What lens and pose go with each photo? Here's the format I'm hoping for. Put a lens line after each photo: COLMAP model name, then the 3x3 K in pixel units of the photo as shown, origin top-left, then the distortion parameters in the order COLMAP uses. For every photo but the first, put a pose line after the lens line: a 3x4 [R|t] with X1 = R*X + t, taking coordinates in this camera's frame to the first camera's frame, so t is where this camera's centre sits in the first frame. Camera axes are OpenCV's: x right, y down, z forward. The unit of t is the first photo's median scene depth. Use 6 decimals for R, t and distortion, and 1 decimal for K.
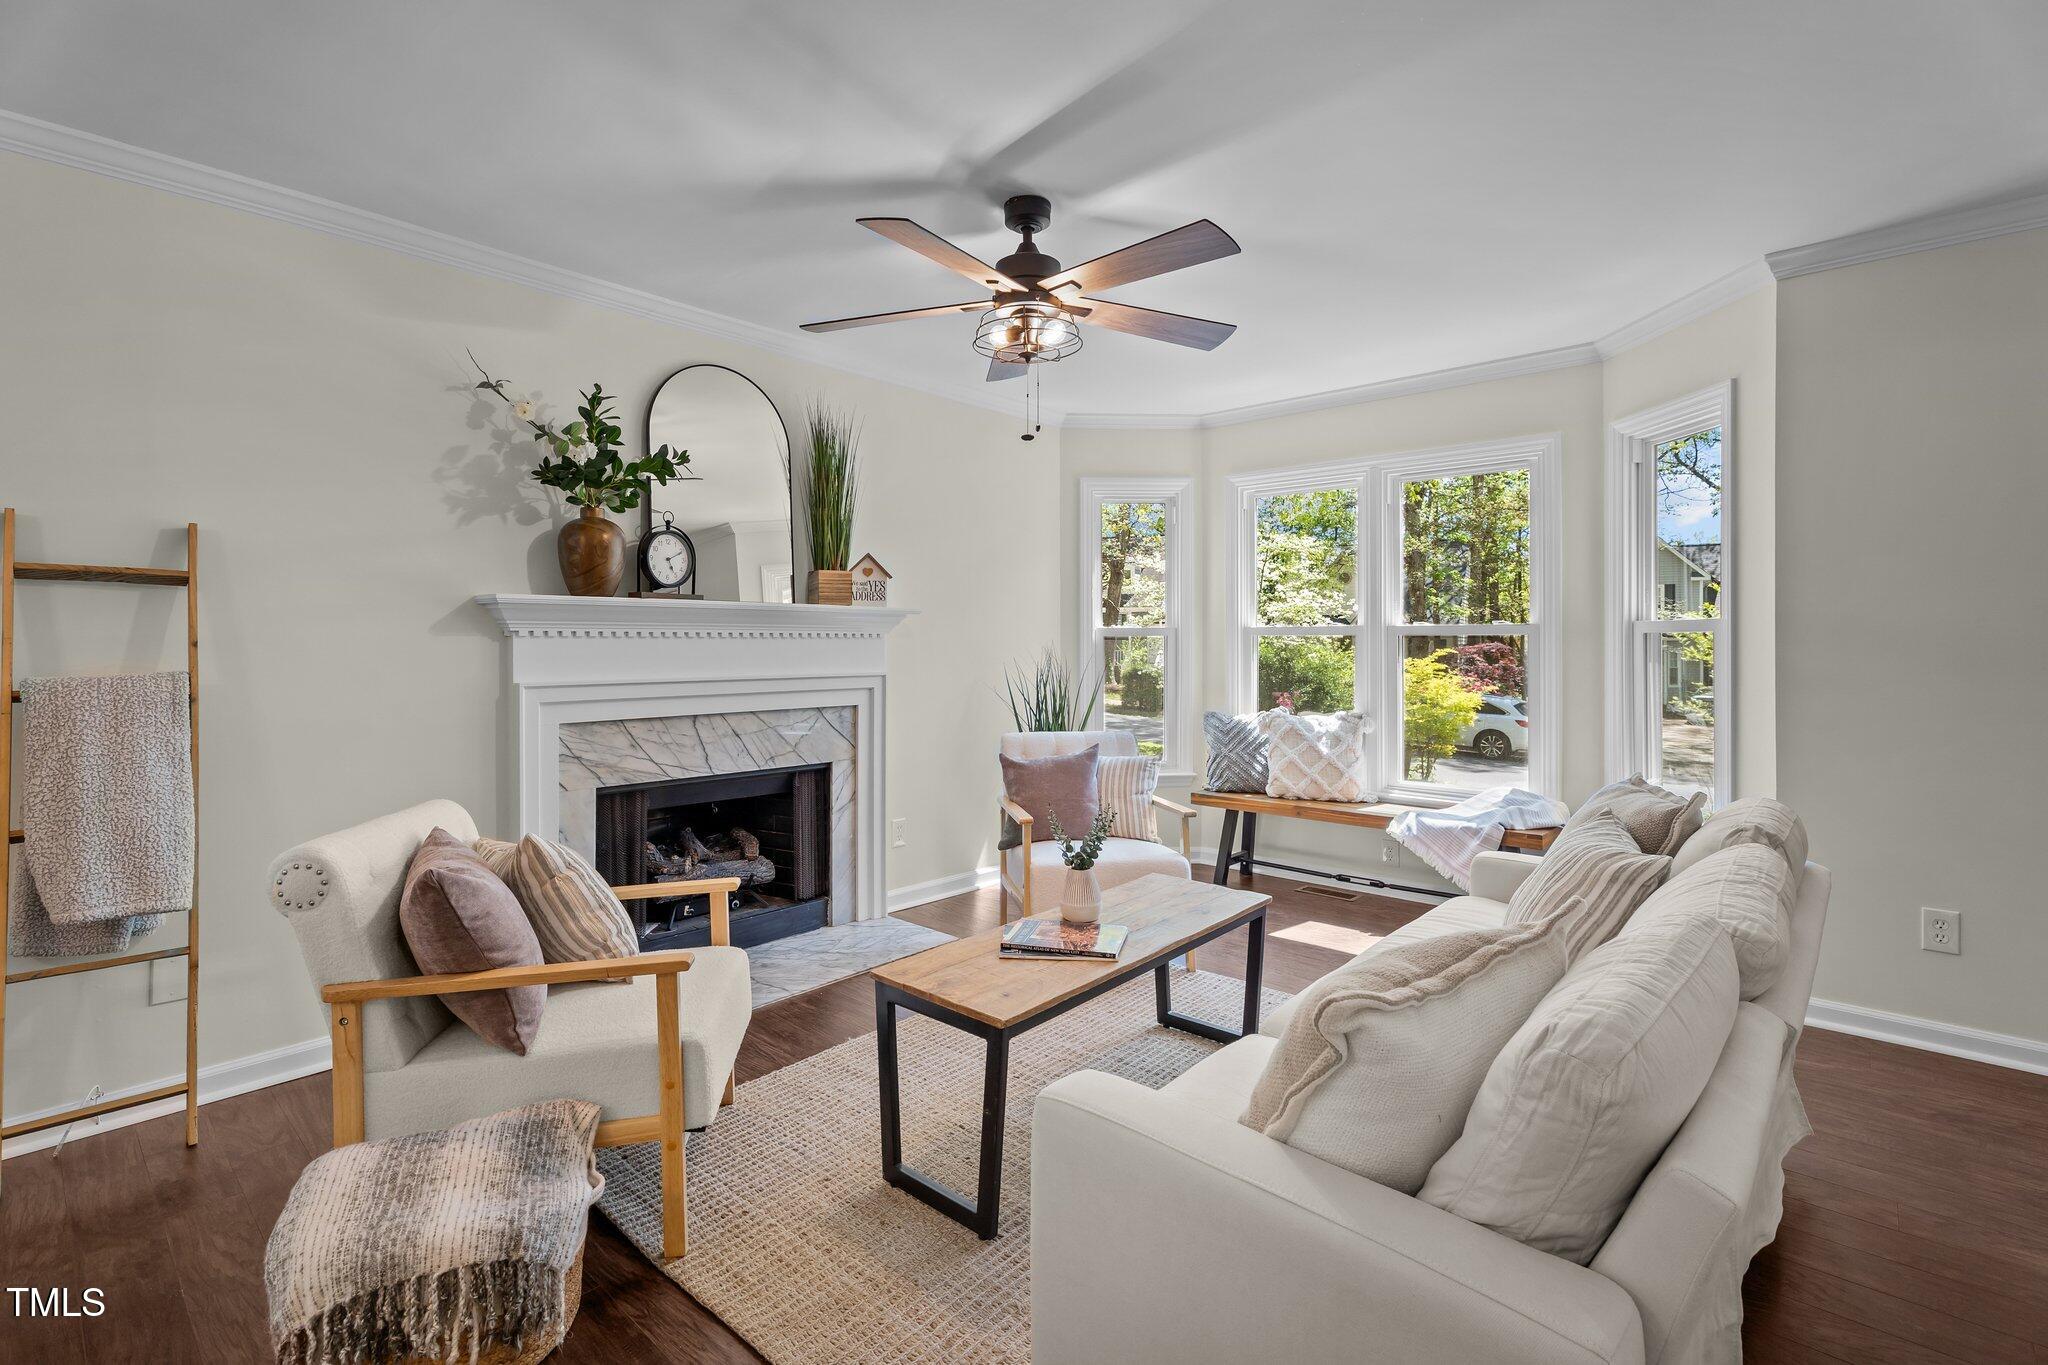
lens RADIAL K [[938.0, 0, 1007.5], [0, 938.0, 639.7], [0, 0, 1]] dist [0.000398, 0.000220]
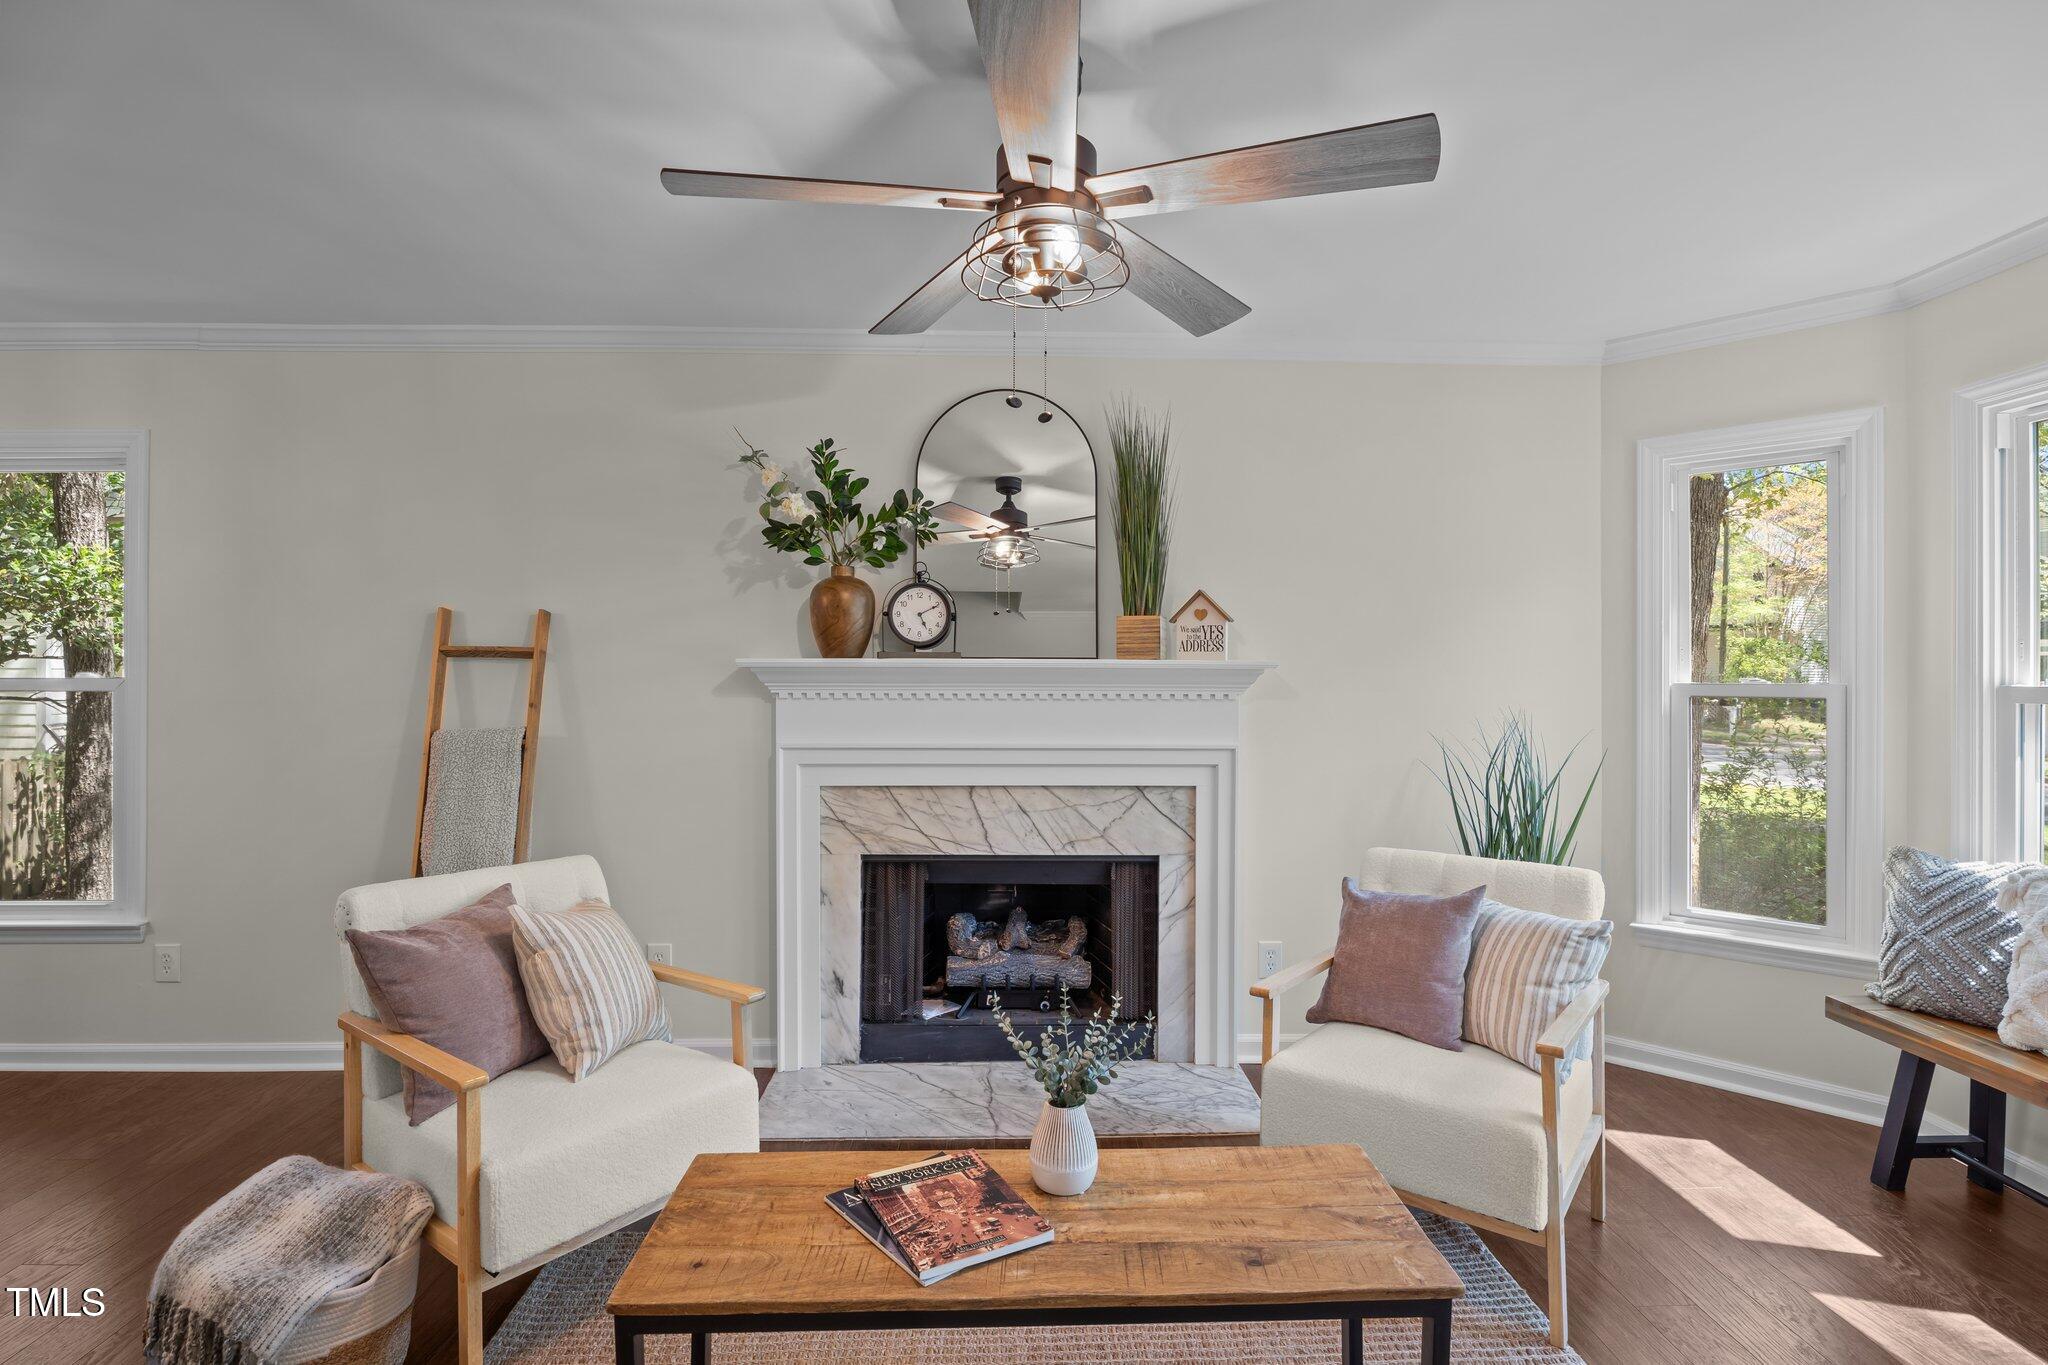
lens RADIAL K [[985.3, 0, 1028.9], [0, 985.3, 674.2], [0, 0, 1]] dist [-0.003236, -0.000925]
pose [[0.696809, 0.003167, -0.717250, 0.357154], [-0.001919, 0.999995, 0.002552, -0.026890], [0.717254, -0.000402, 0.696812, 0.362012]]
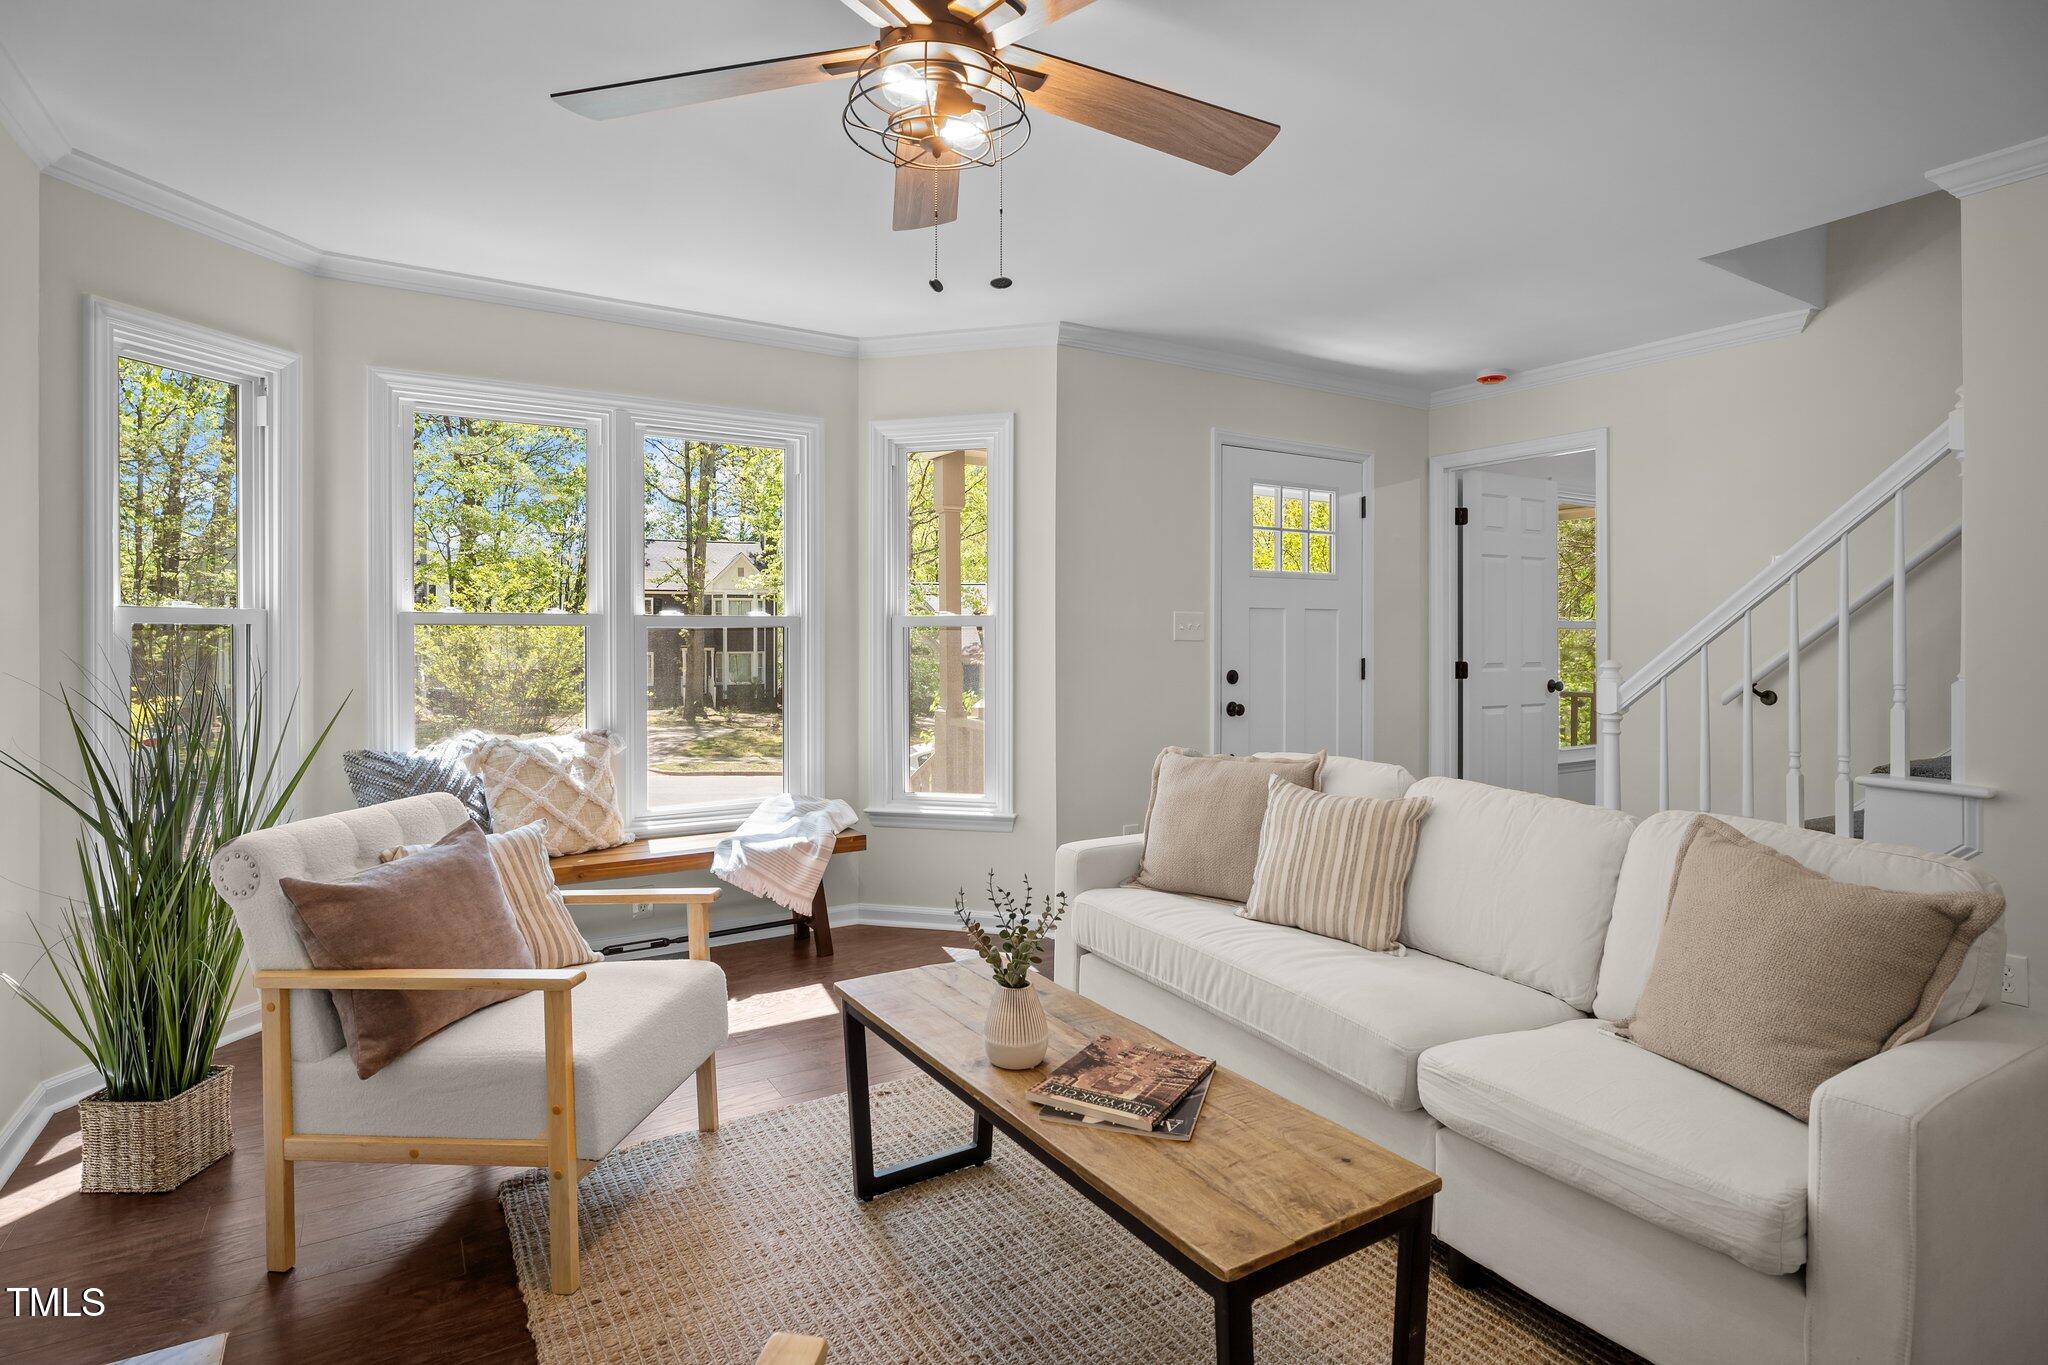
lens RADIAL K [[1033.8, 0, 1015.9], [0, 1033.8, 642.5], [0, 0, 1]] dist [-0.021605, 0.000157]
pose [[0.263117, -0.003662, 0.964757, -0.409743], [-0.002149, 0.999988, 0.004382, 0.004405], [-0.964762, -0.003227, 0.263106, 0.553525]]
